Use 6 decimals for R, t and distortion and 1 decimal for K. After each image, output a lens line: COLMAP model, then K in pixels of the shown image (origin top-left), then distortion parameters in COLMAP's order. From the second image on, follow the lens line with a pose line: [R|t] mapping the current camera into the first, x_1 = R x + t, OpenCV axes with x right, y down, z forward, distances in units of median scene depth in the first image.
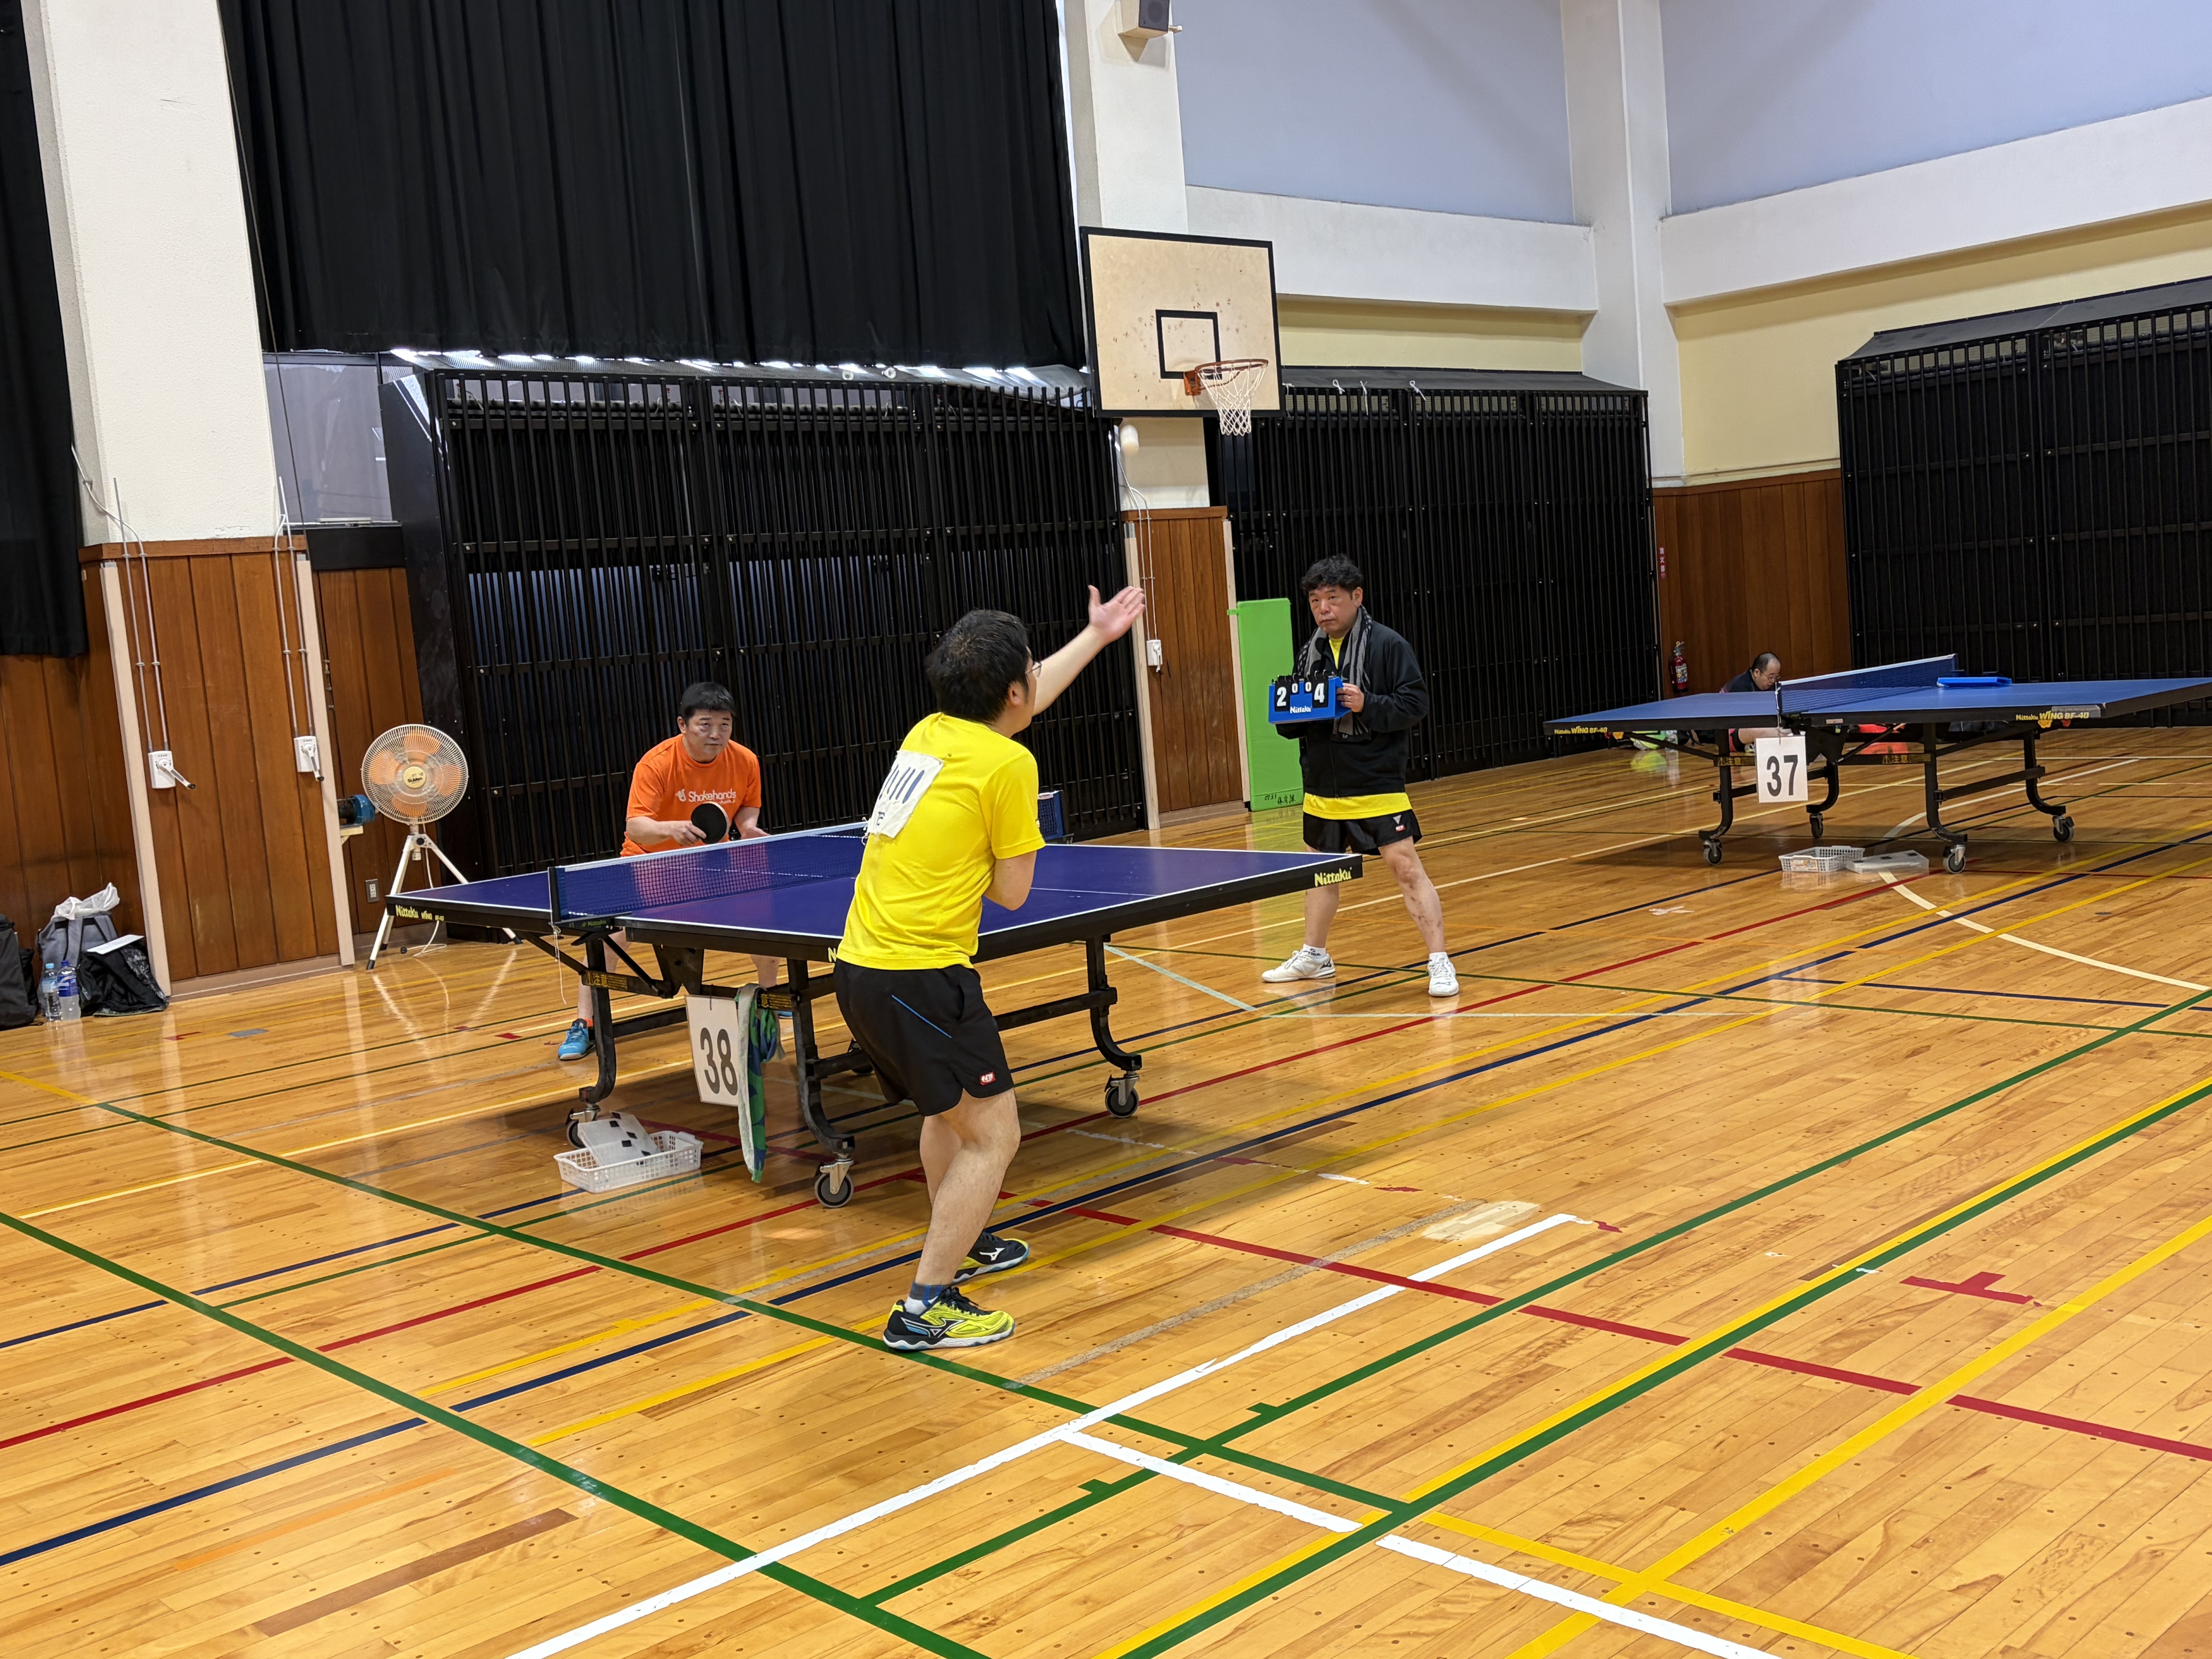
lens RADIAL K [[2158.9, 0, 1106.5], [0, 2158.9, 841.6], [0, 0, 1]] dist [0.013821, 0.000000]
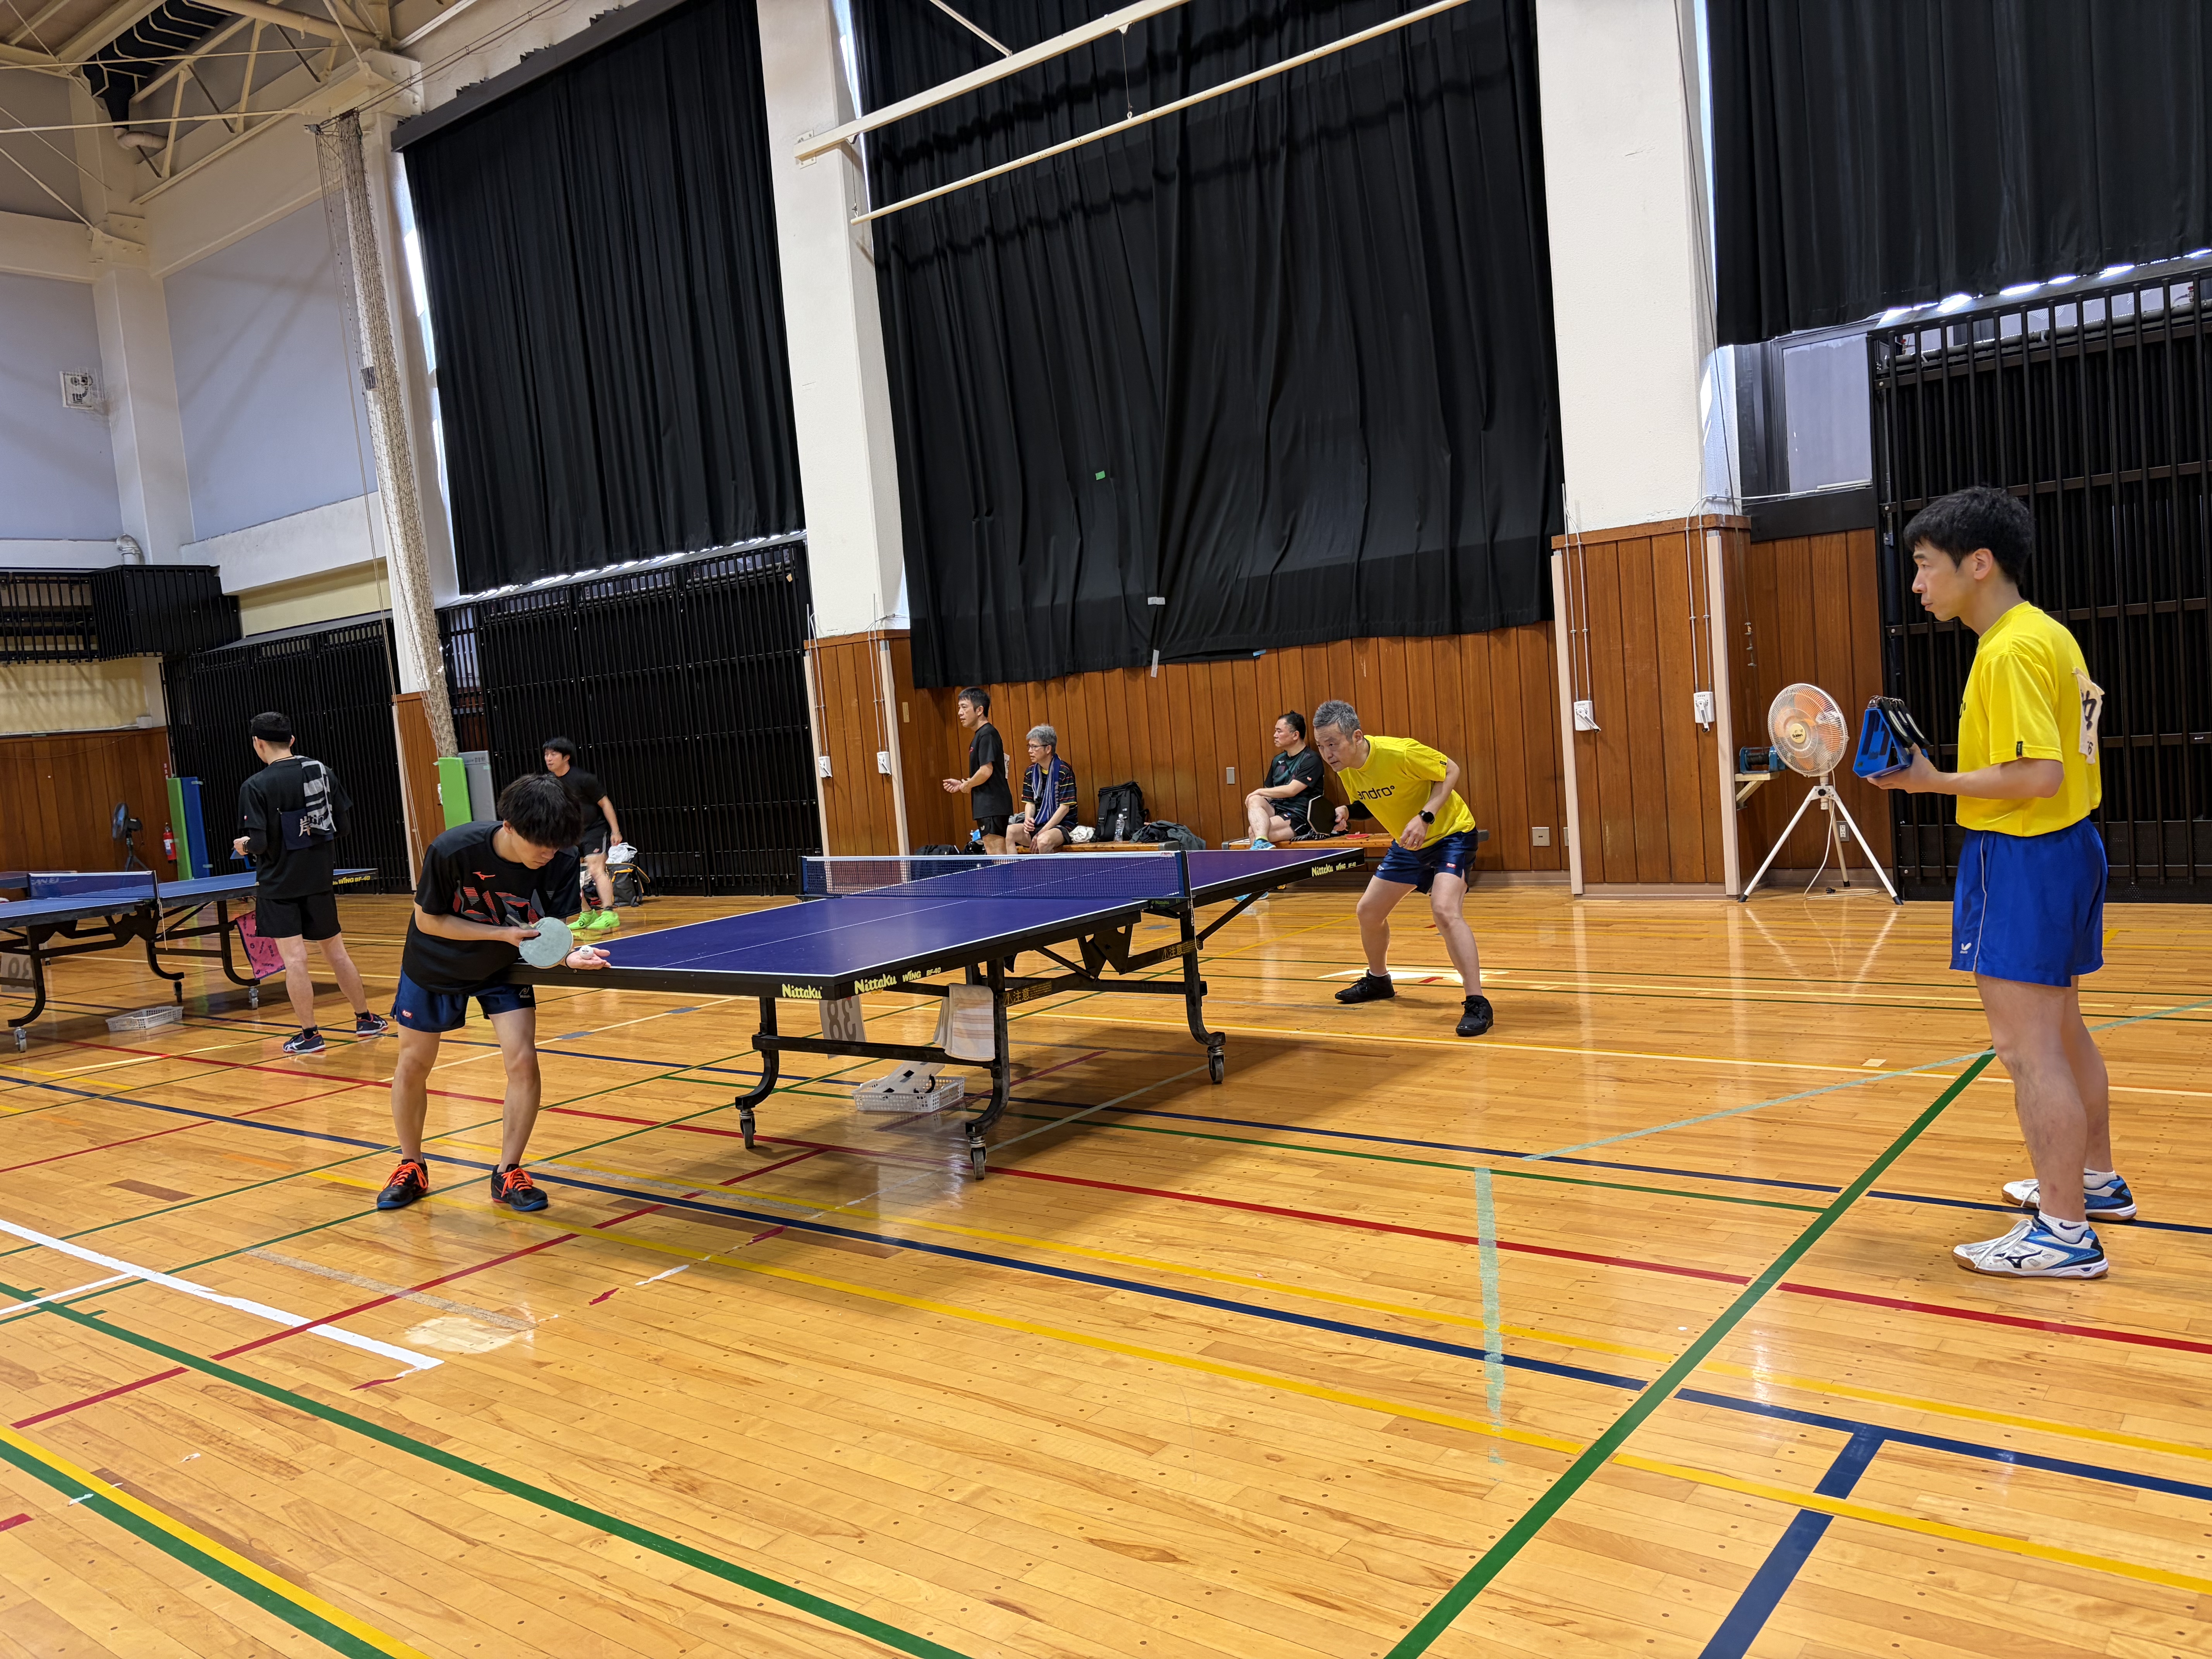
lens RADIAL K [[1670.7, 0, 1101.0], [0, 1670.7, 841.1], [0, 0, 1]] dist [0.015103, -0.006929]
pose [[0.157463, 0.145495, -0.976748, 0.470363], [-0.028966, 0.989342, 0.142701, -0.090282], [0.987100, 0.005822, 0.159999, 0.559918]]
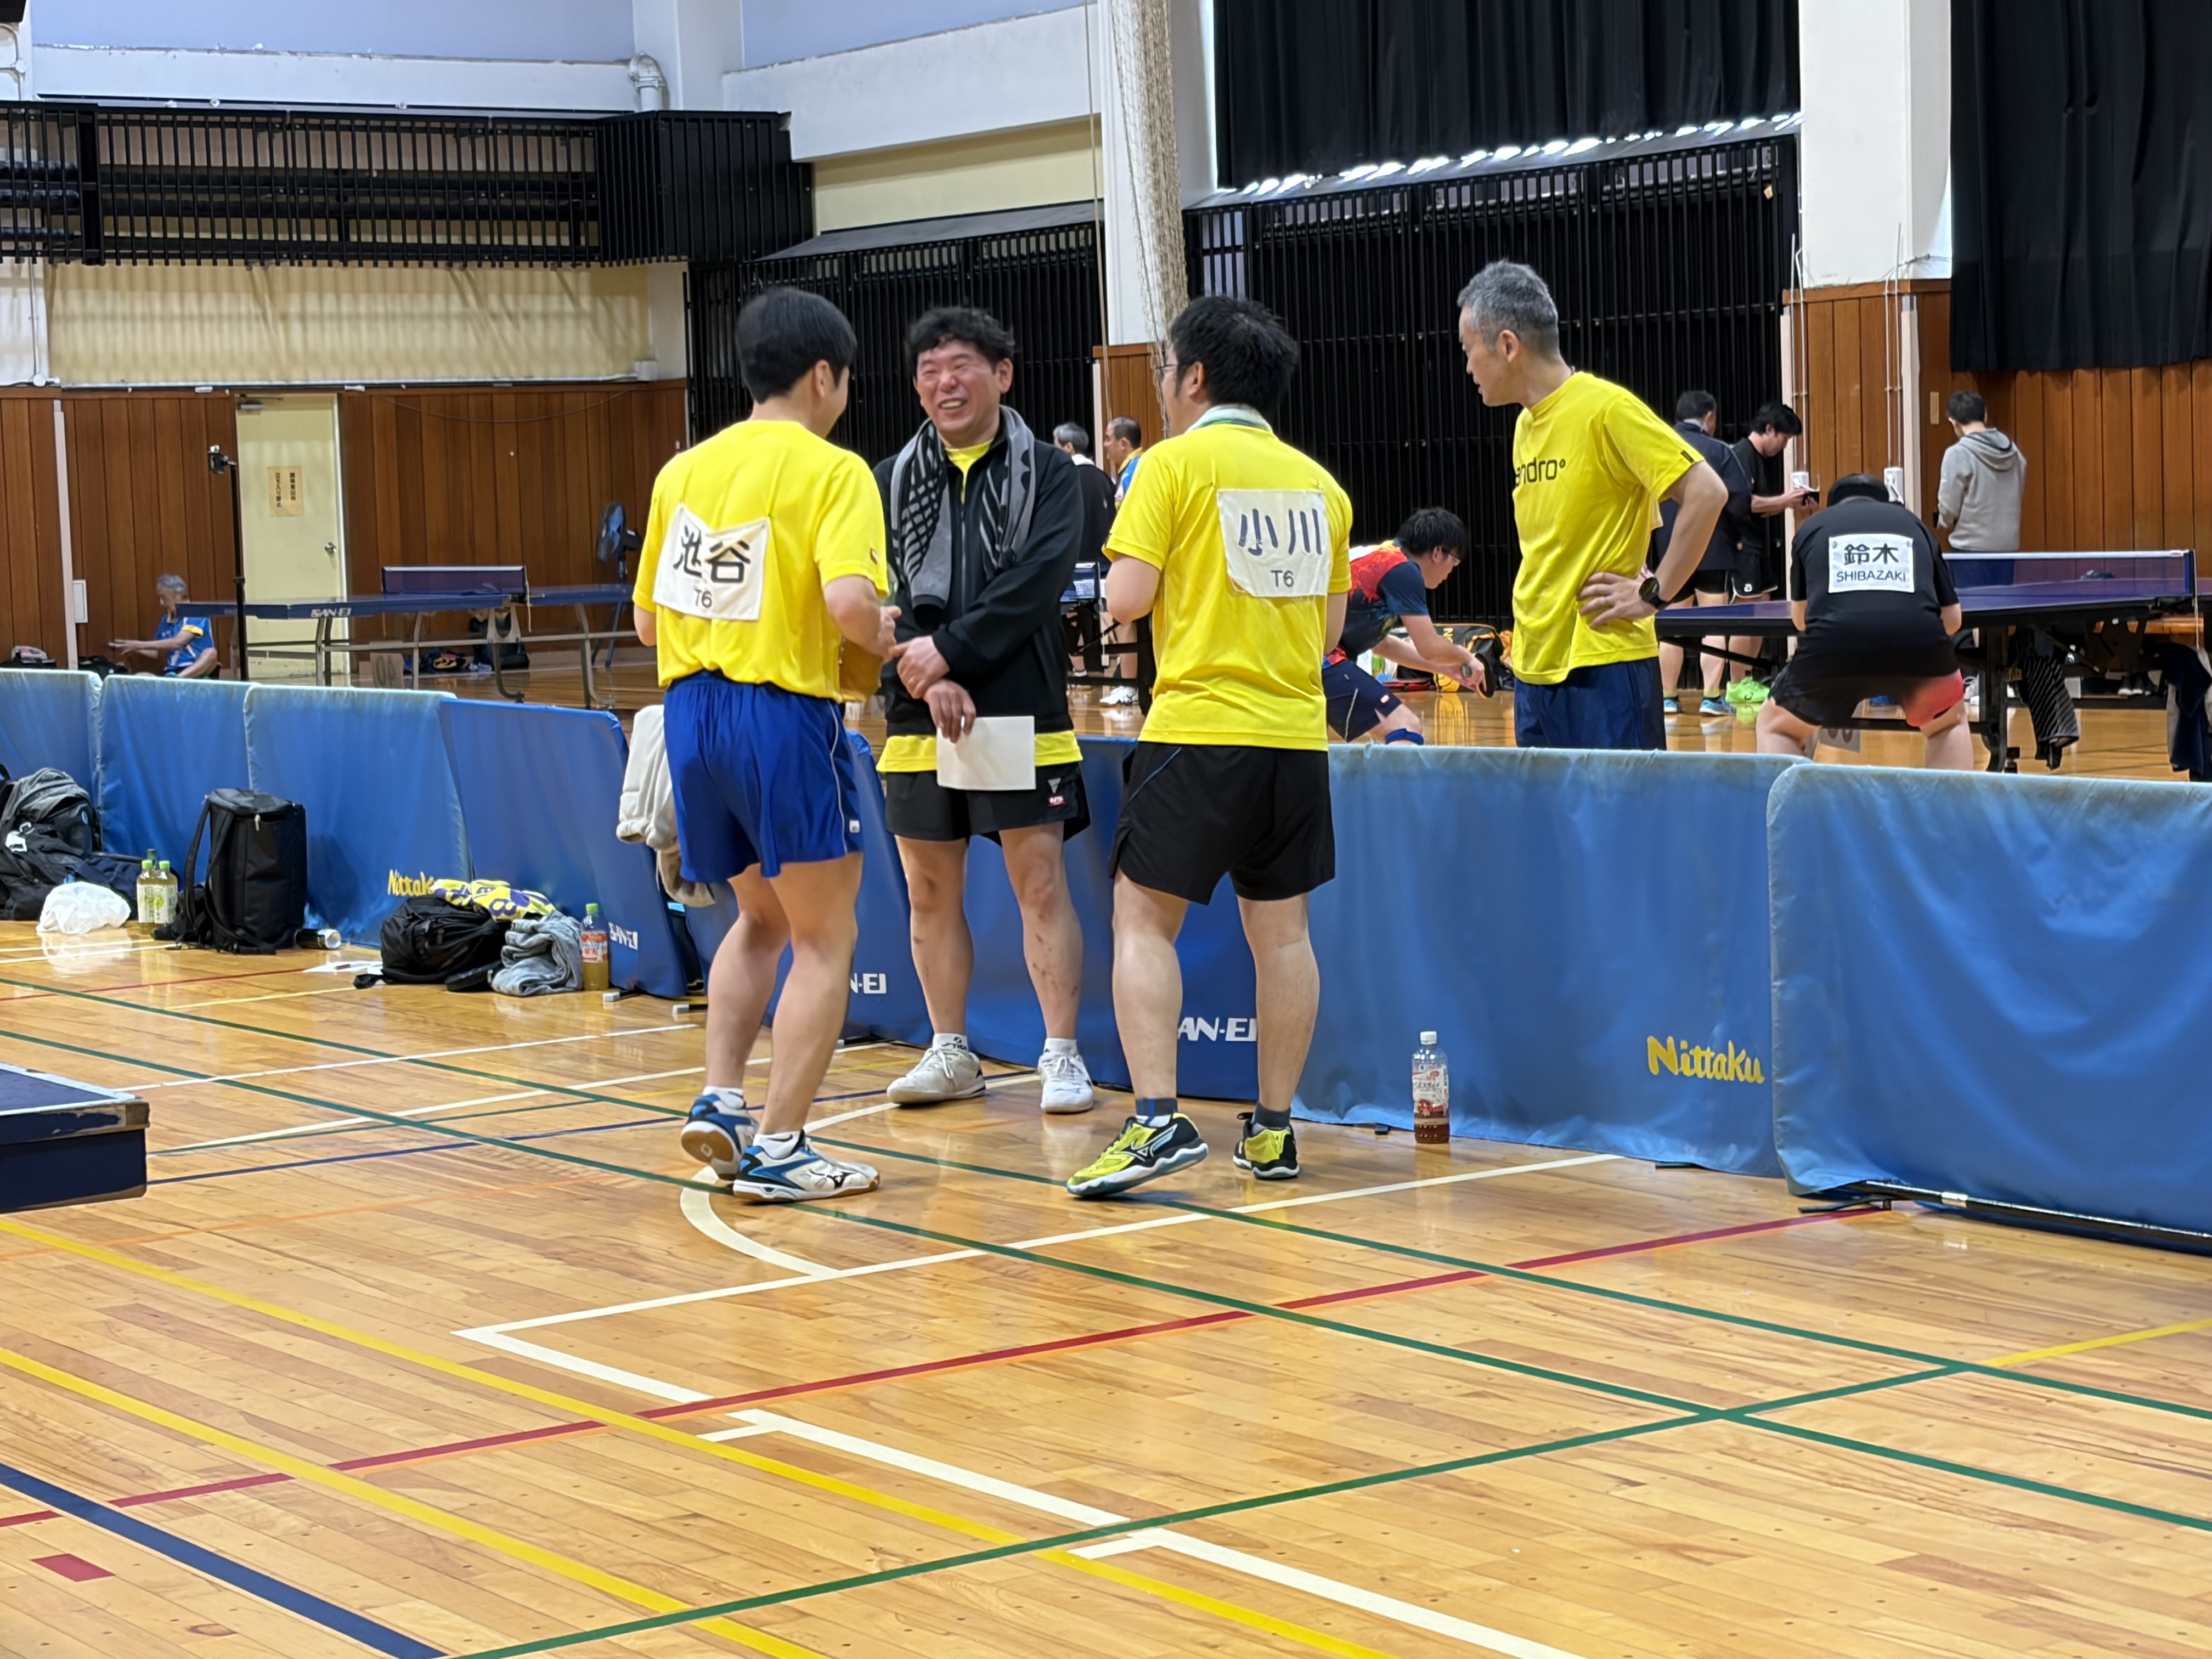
lens RADIAL K [[4416.0, 0, 1102.8], [0, 4416.0, 821.4], [0, 0, 1]] dist [0.196808, 0.000000]
pose [[-0.146726, 0.162729, -0.975700, 1.456370], [-0.052004, 0.983742, 0.171891, -0.159259], [0.987809, 0.075961, -0.135878, 0.524002]]
